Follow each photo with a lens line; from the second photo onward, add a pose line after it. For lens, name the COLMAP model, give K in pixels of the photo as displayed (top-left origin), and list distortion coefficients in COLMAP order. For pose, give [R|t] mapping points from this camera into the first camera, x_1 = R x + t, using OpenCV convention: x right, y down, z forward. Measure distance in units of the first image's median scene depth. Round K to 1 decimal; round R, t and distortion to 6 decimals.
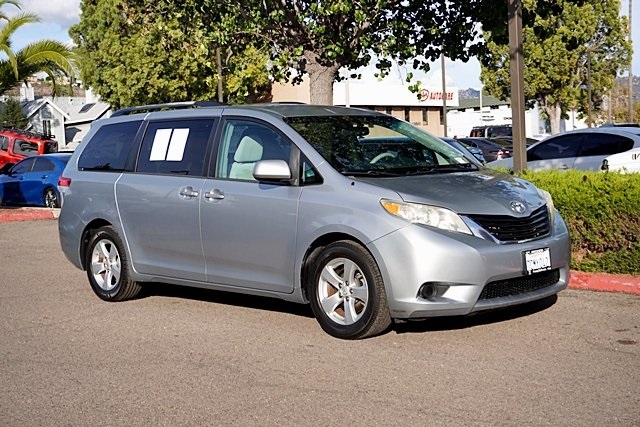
lens RADIAL K [[971.7, 0, 316.1], [0, 971.7, 216.2], [0, 0, 1]] dist [0.060563, 0.000000]
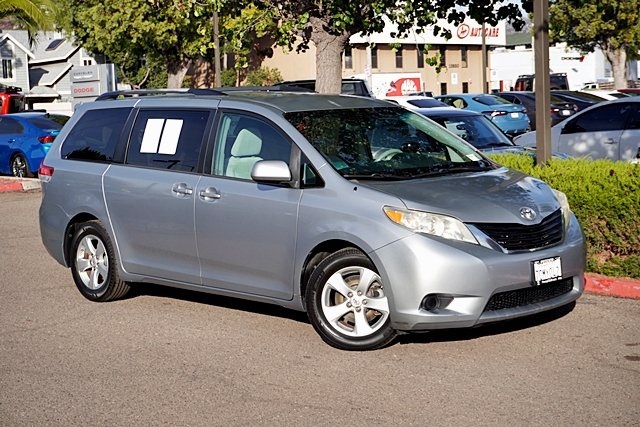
lens RADIAL K [[1193.1, 0, 322.8], [0, 1193.1, 212.7], [0, 0, 1]] dist [0.059762, 0.000000]
pose [[0.999936, 0.007458, -0.008481, 0.016125], [-0.007161, 0.999378, 0.034521, -0.048720], [0.008734, -0.034458, 0.999368, -0.167685]]
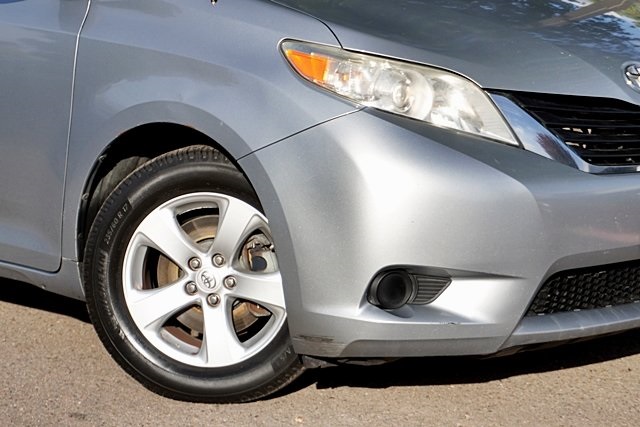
lens RADIAL K [[1893.5, 0, 320.7], [0, 1893.5, 213.3], [0, 0, 1]] dist [-0.089527, 0.000000]
pose [[0.998606, 0.043886, 0.029335, 0.059884], [-0.045829, 0.996548, 0.069219, -0.002006], [-0.026196, -0.070467, 0.997170, 0.251252]]
